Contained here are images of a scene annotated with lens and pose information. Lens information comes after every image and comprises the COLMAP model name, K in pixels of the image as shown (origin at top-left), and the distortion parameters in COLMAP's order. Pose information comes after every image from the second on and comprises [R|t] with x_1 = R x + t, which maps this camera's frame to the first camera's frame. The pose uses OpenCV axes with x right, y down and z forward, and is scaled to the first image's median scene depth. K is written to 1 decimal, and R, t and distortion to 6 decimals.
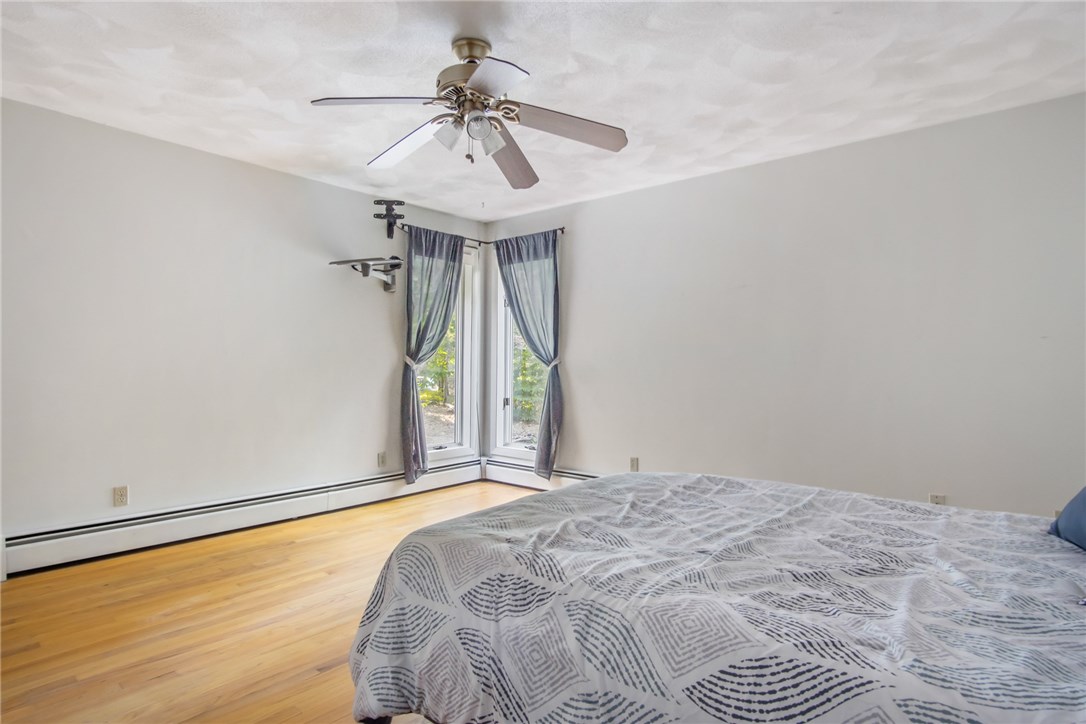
lens RADIAL K [[581.6, 0, 543.0], [0, 581.6, 362.0], [0, 0, 1]] dist [-0.005437, 0.002510]
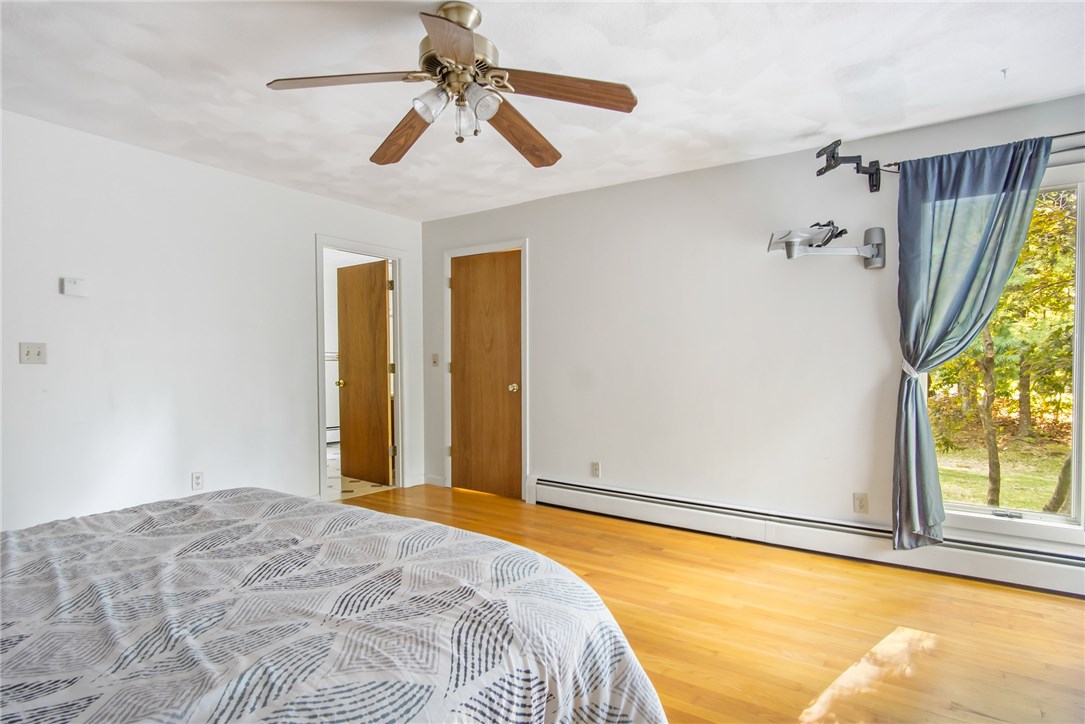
lens RADIAL K [[592.8, 0, 545.1], [0, 592.8, 379.4], [0, 0, 1]] dist [0.001618, 0.000670]
pose [[0.086277, 0.016390, -0.996136, 0.422836], [-0.005985, 0.999855, 0.015933, 0.004647], [0.996253, 0.004587, 0.086363, 0.545686]]
